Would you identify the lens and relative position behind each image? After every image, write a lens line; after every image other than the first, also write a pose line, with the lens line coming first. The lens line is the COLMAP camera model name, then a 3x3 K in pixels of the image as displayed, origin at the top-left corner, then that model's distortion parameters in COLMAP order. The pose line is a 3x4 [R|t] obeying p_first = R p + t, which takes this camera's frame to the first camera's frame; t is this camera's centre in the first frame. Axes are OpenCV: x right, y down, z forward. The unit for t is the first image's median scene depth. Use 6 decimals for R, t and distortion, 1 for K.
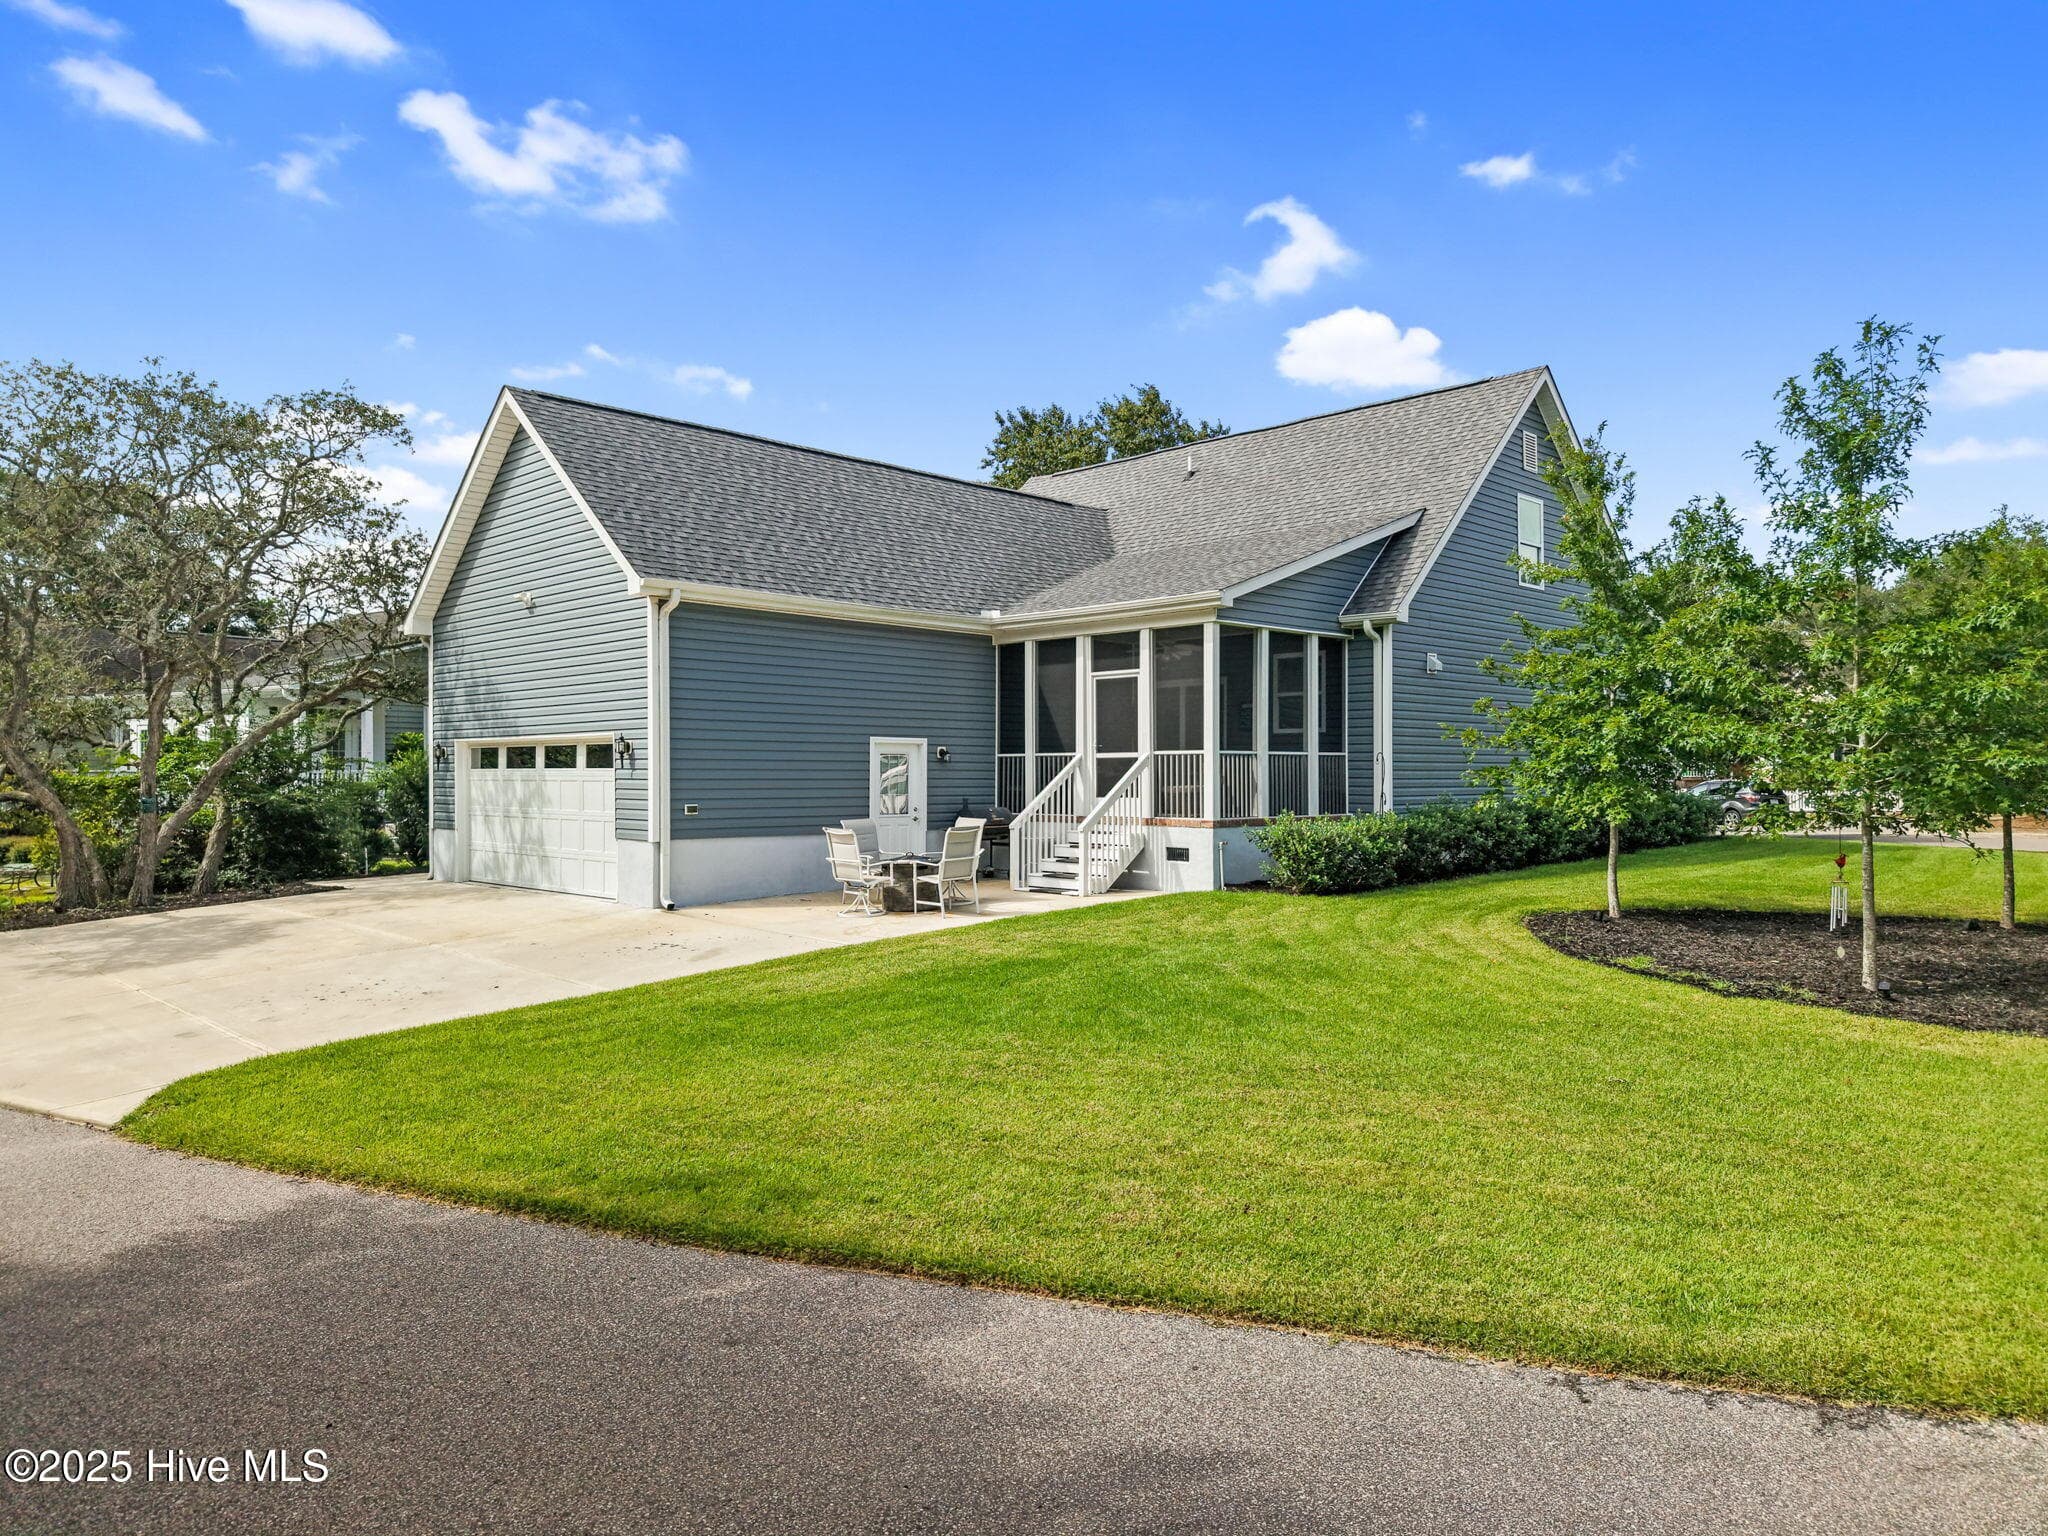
lens RADIAL K [[1412.6, 0, 1022.0], [0, 1412.6, 755.4], [0, 0, 1]] dist [0.033194, -0.007816]
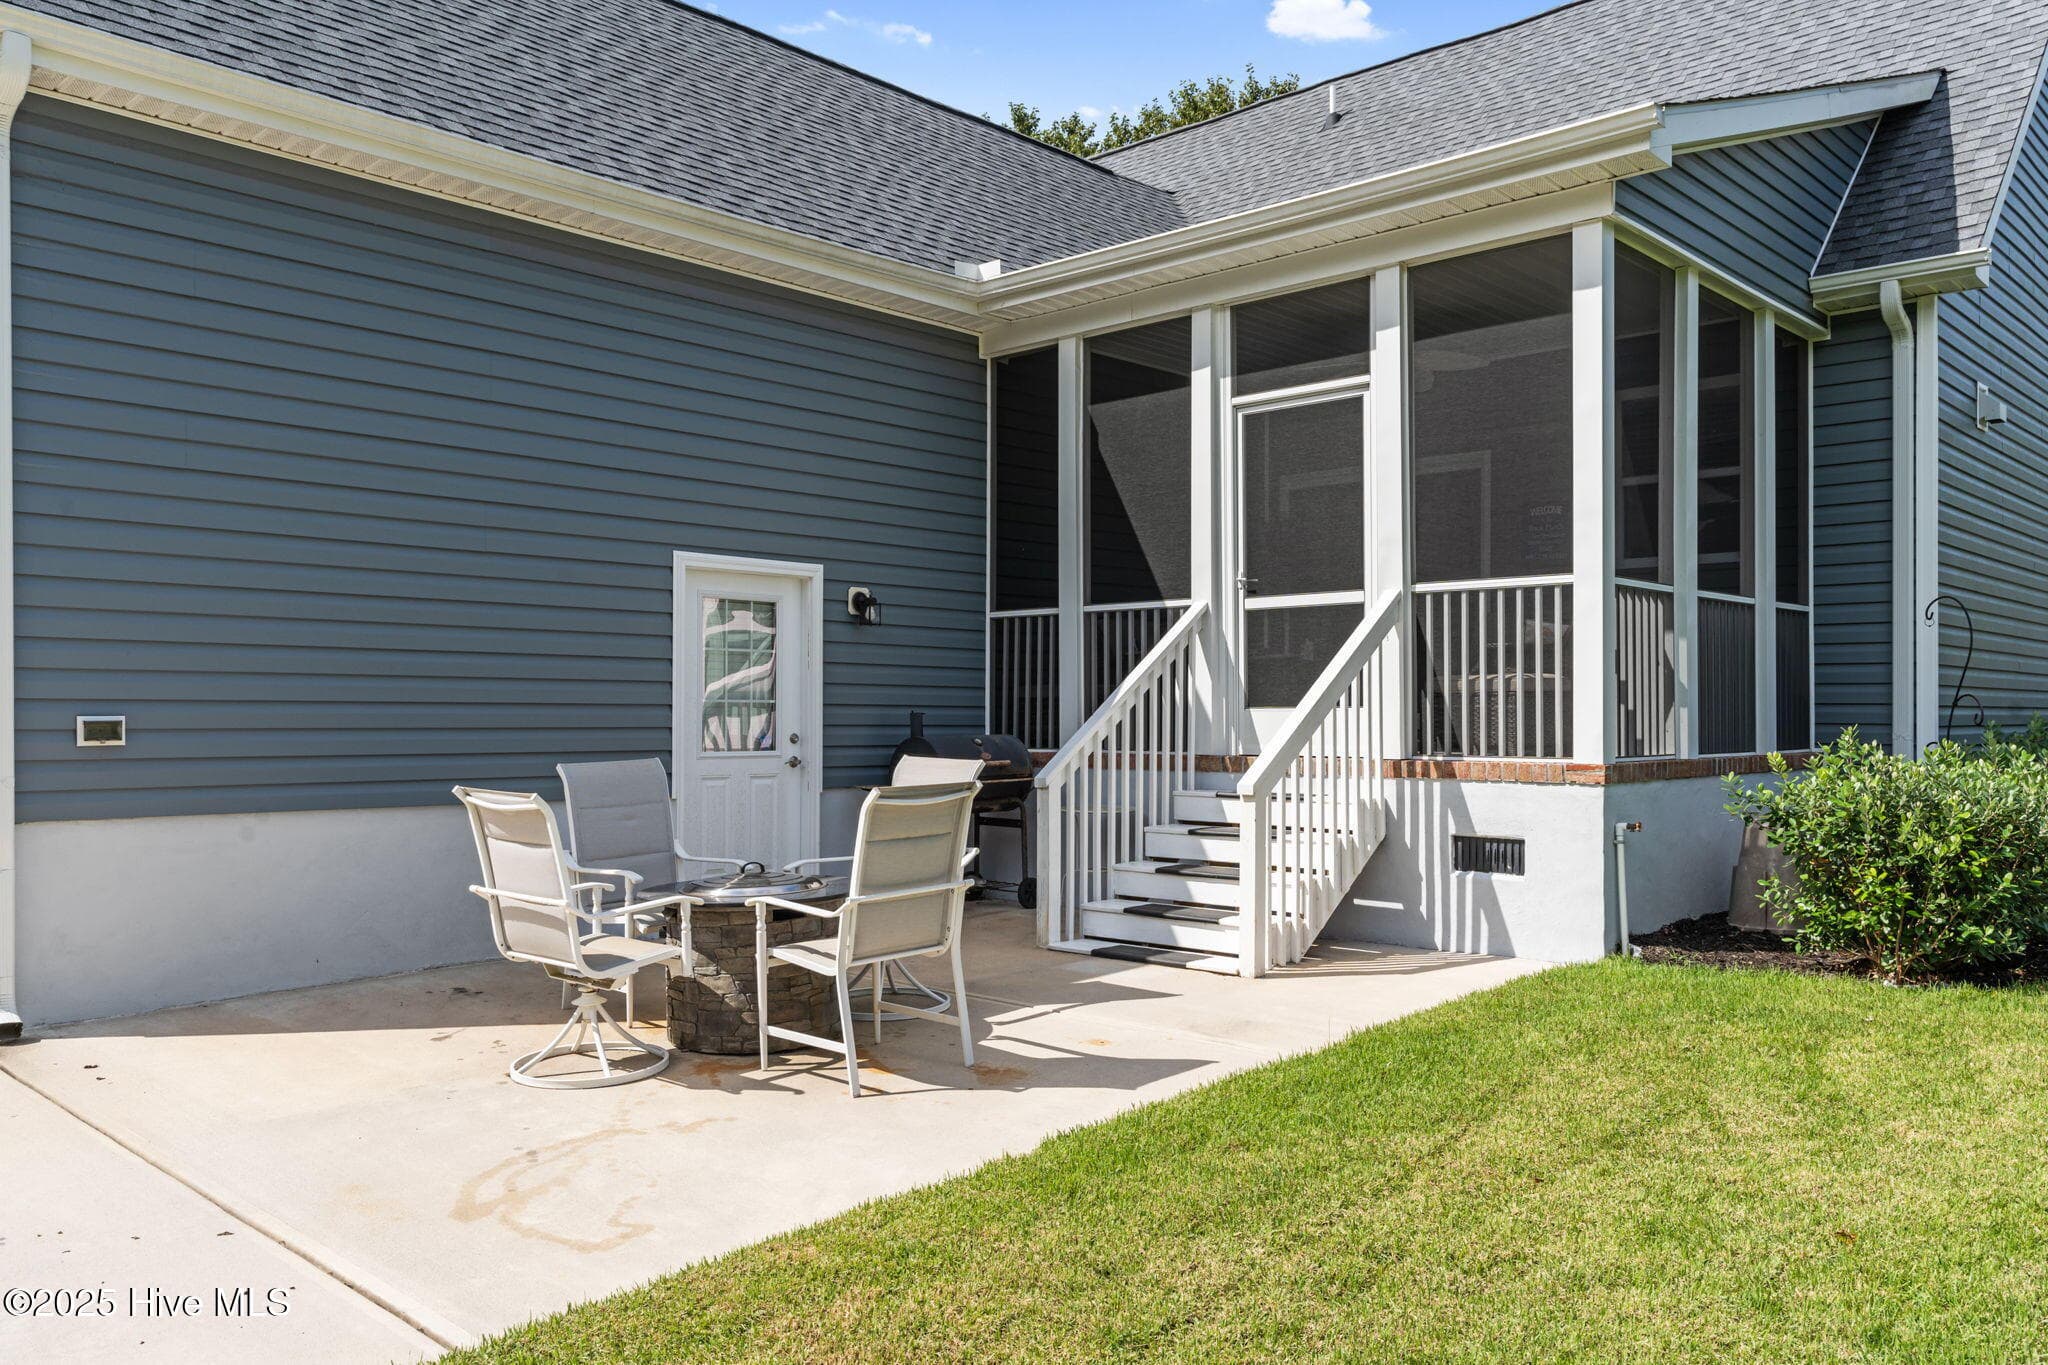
lens RADIAL K [[1554.0, 0, 1041.8], [0, 1554.0, 691.9], [0, 0, 1]] dist [-0.018347, 0.003101]
pose [[0.998752, 0.001877, 0.049915, -0.027976], [-0.001702, 0.999992, -0.003555, 0.027561], [-0.049922, 0.003466, 0.998747, 0.579097]]
